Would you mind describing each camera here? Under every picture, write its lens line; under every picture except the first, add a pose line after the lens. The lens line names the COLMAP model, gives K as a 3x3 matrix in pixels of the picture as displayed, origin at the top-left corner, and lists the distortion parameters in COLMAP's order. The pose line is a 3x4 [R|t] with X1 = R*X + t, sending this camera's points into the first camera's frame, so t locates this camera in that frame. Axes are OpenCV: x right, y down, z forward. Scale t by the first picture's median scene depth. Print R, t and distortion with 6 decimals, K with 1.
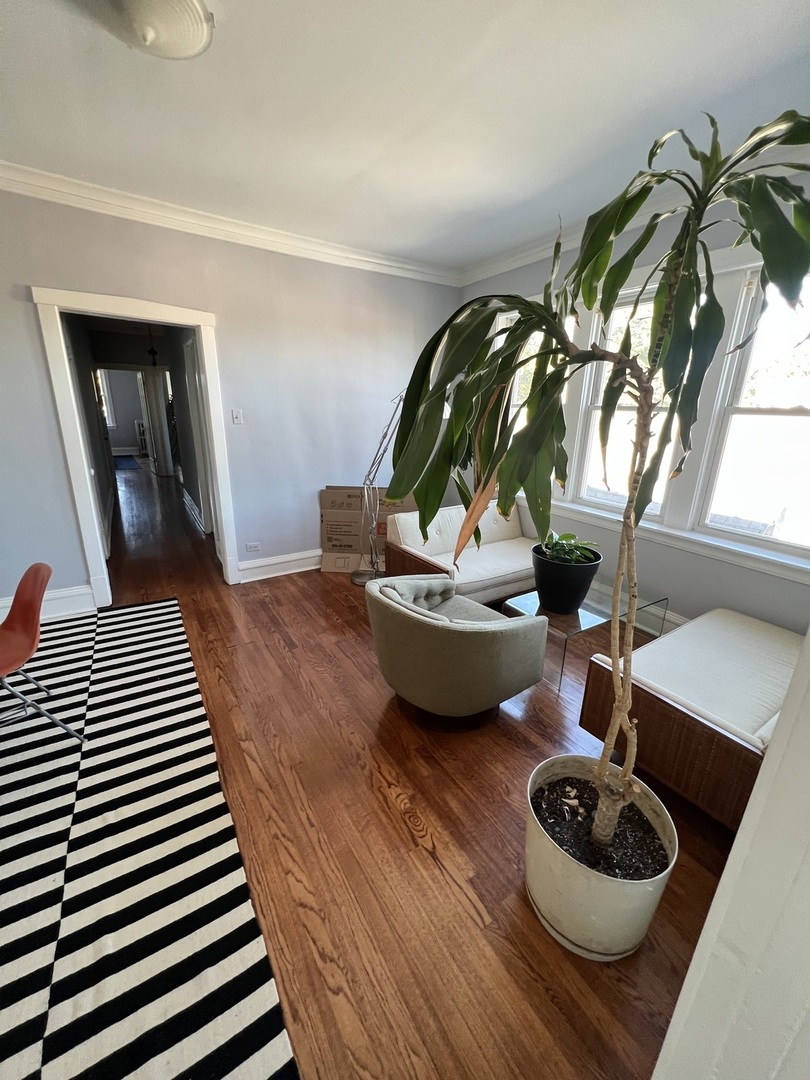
lens RADIAL K [[430.1, 0, 404.4], [0, 430.1, 537.5], [0, 0, 1]] dist [0.001670, 0.000314]
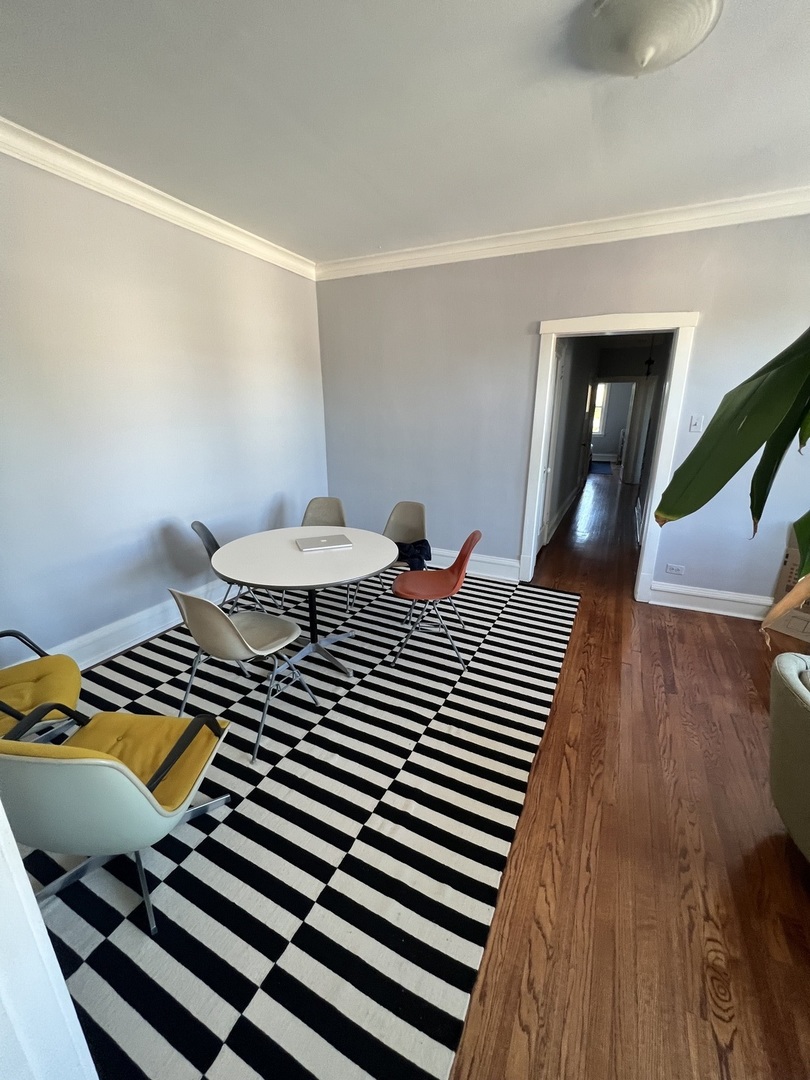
lens RADIAL K [[430.1, 0, 404.4], [0, 430.1, 537.5], [0, 0, 1]] dist [0.001670, 0.000314]
pose [[0.527214, 0.217652, -0.821385, 0.113606], [-0.235359, 0.966224, 0.104964, -0.005760], [0.816487, 0.137981, 0.560633, 0.053762]]
